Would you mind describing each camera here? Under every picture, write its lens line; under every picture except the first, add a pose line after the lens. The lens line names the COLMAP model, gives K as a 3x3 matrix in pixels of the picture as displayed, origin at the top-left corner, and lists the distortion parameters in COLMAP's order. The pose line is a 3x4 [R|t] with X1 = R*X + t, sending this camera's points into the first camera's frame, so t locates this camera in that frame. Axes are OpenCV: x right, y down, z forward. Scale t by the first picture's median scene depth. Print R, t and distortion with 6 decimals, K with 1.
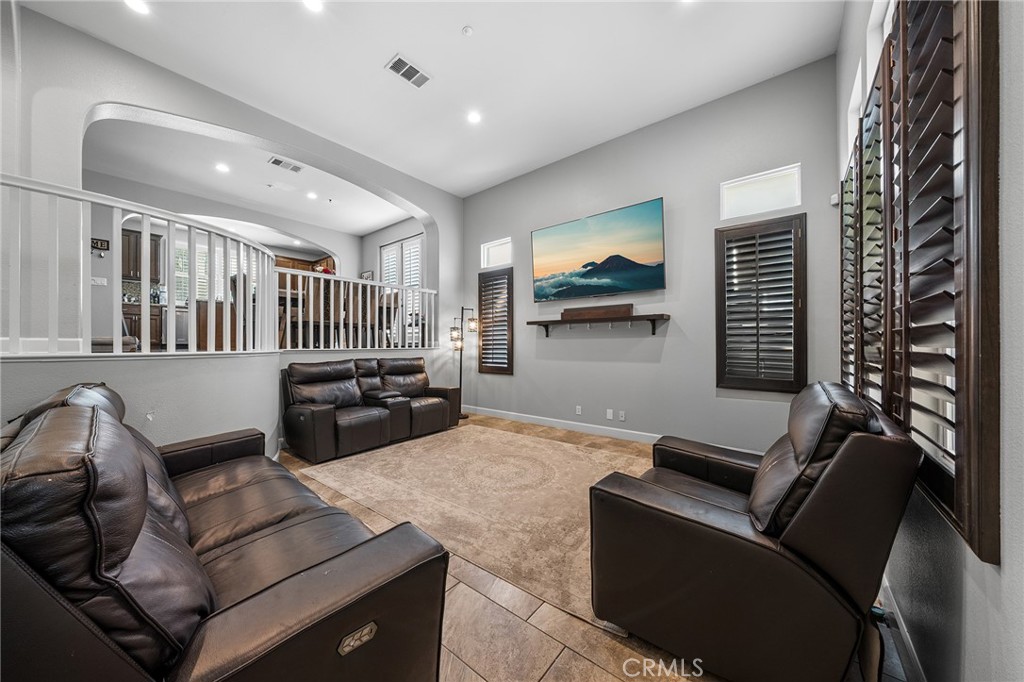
lens RADIAL K [[351.5, 0, 508.2], [0, 351.5, 346.1], [0, 0, 1]] dist [-0.005084, -0.000203]
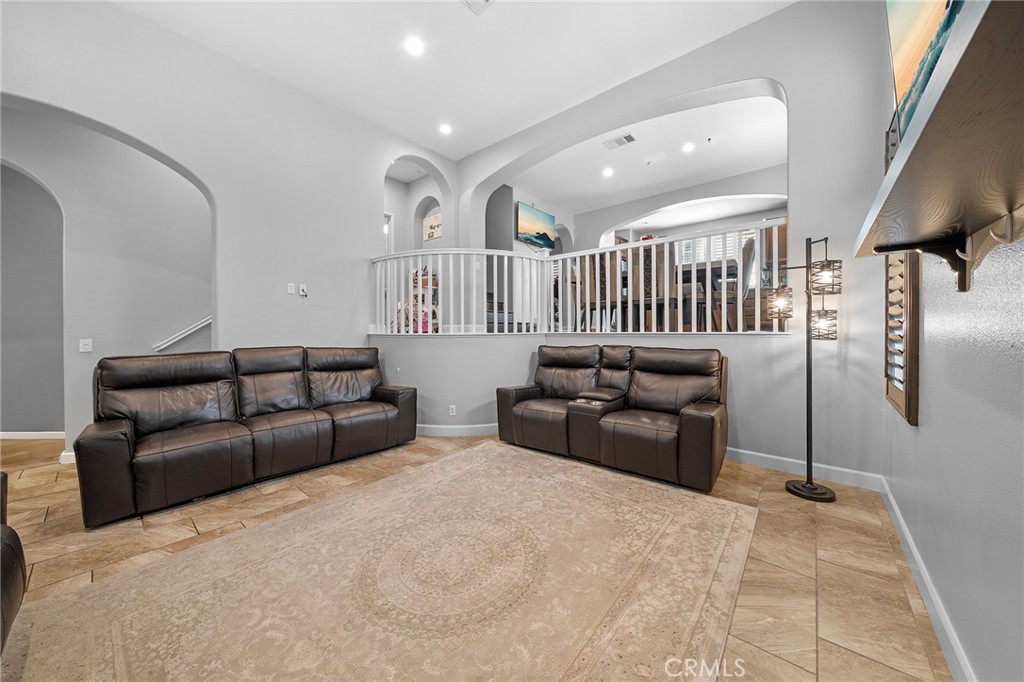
lens RADIAL K [[351.5, 0, 511.0], [0, 351.5, 331.6], [0, 0, 1]] dist [-0.005084, -0.000203]
pose [[-0.025221, 0.009740, -0.999634, 0.425292], [0.004604, 0.999943, 0.009627, -0.004254], [0.999671, -0.004359, -0.025264, 0.887364]]
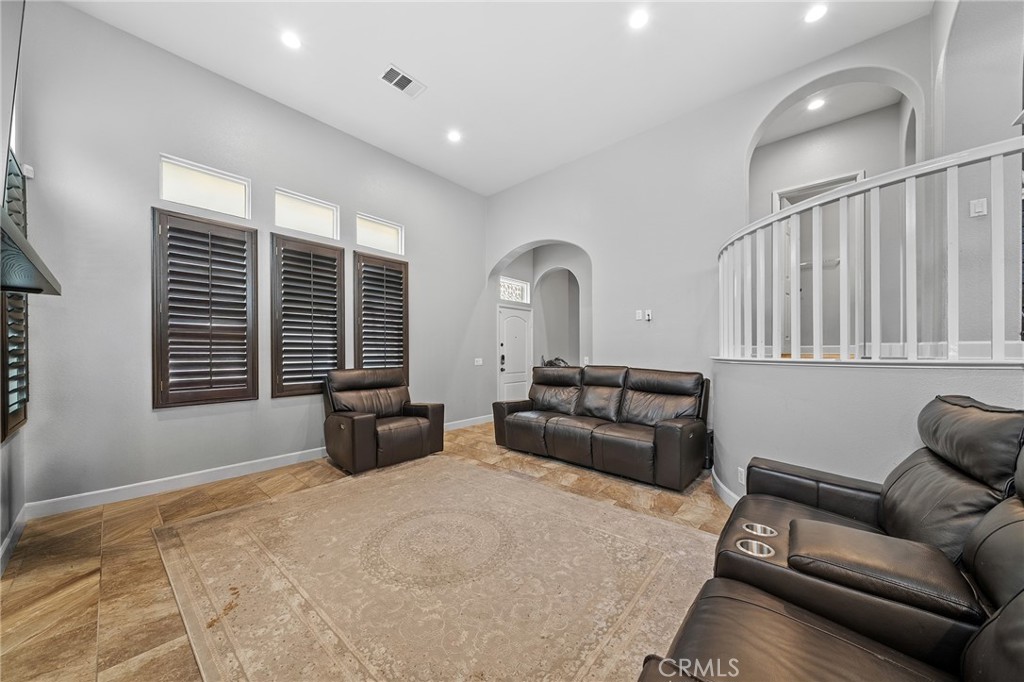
lens RADIAL K [[351.5, 0, 511.5], [0, 351.5, 349.6], [0, 0, 1]] dist [-0.005084, -0.000203]
pose [[-0.999701, 0.002943, 0.024274, -0.128582], [0.002734, 0.999959, -0.008652, -0.001184], [-0.024299, -0.008583, -0.999668, 1.335490]]
